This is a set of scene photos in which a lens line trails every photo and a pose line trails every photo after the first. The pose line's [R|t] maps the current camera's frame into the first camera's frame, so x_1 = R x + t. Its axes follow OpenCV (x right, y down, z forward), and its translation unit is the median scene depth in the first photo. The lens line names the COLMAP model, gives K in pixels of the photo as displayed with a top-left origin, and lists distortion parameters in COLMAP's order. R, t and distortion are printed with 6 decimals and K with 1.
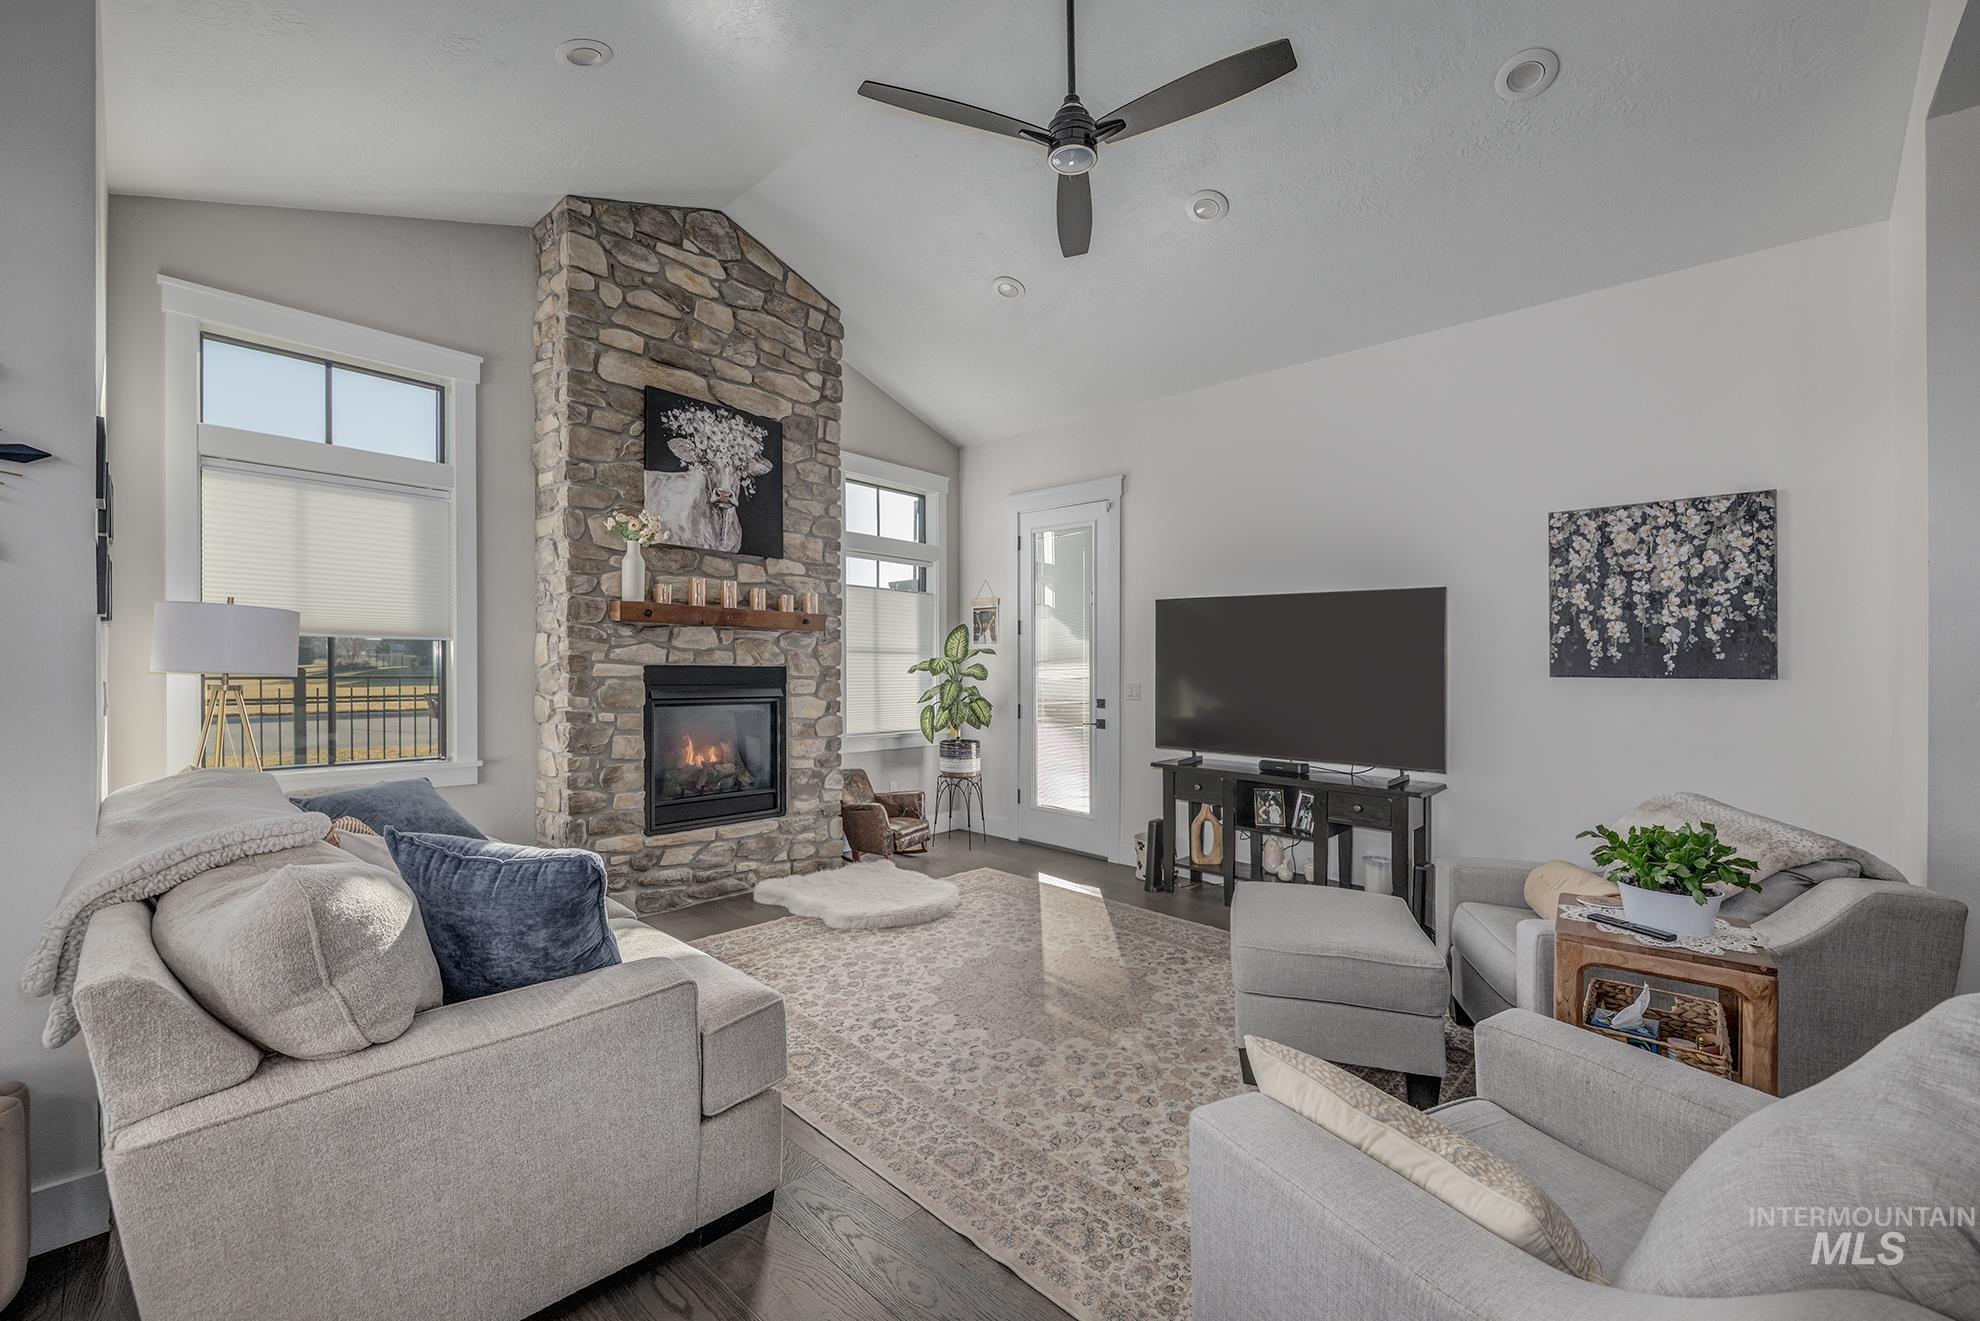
lens RADIAL K [[793.7, 0, 990.0], [0, 793.7, 660.5], [0, 0, 1]] dist [0.012755, -0.000041]
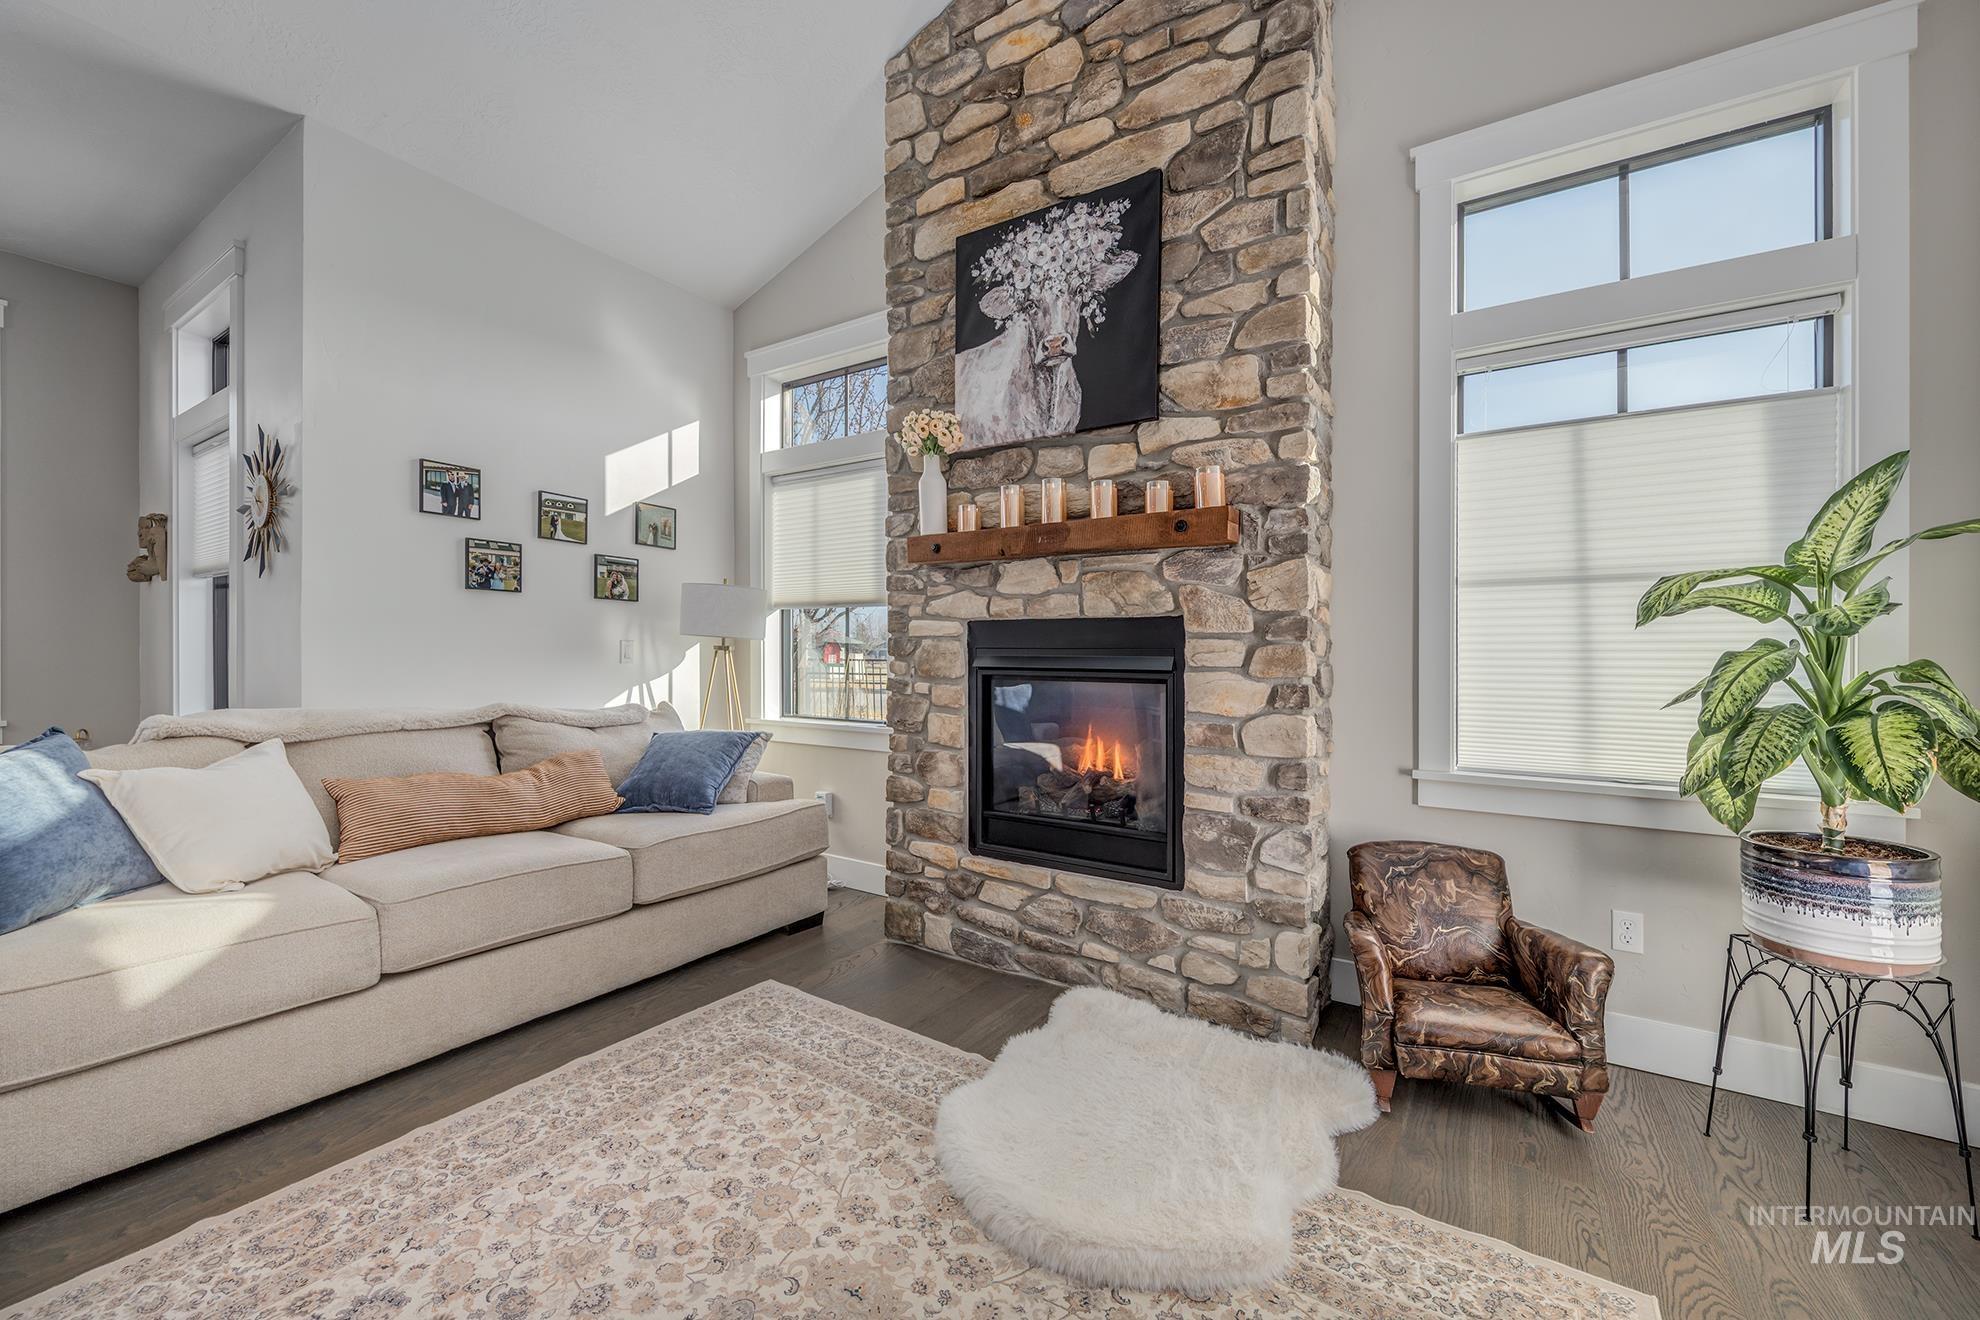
lens RADIAL K [[763.8, 0, 989.8], [0, 763.8, 670.1], [0, 0, 1]] dist [0.006445, -0.000126]
pose [[0.182849, 0.004456, -0.983131, 0.251224], [0.001160, 0.999988, 0.004748, 0.045410], [0.983140, -0.002009, 0.182842, 0.841876]]
